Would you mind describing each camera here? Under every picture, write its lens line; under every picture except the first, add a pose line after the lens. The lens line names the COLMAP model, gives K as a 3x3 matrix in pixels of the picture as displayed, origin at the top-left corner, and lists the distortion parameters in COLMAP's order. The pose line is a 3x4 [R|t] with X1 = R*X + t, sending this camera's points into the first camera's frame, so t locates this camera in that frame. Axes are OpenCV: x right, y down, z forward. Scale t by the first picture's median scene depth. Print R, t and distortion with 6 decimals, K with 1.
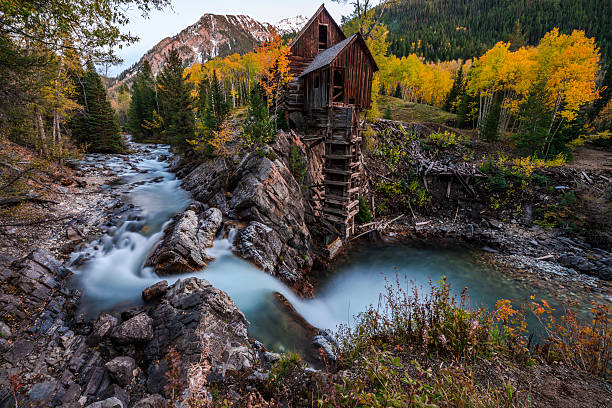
lens RADIAL K [[238.8, 0, 305.2], [0, 238.8, 202.5], [0, 0, 1]] dist [0.002192, 0.001045]
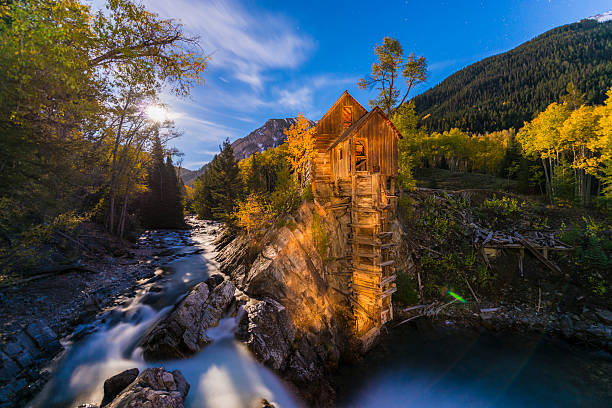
lens RADIAL K [[238.8, 0, 304.2], [0, 238.8, 207.7], [0, 0, 1]] dist [0.002192, 0.001045]
pose [[0.978813, -0.034244, -0.201871, 0.095470], [-0.024424, 0.959350, -0.281161, 0.002953], [0.203293, 0.280135, 0.938188, 0.080803]]
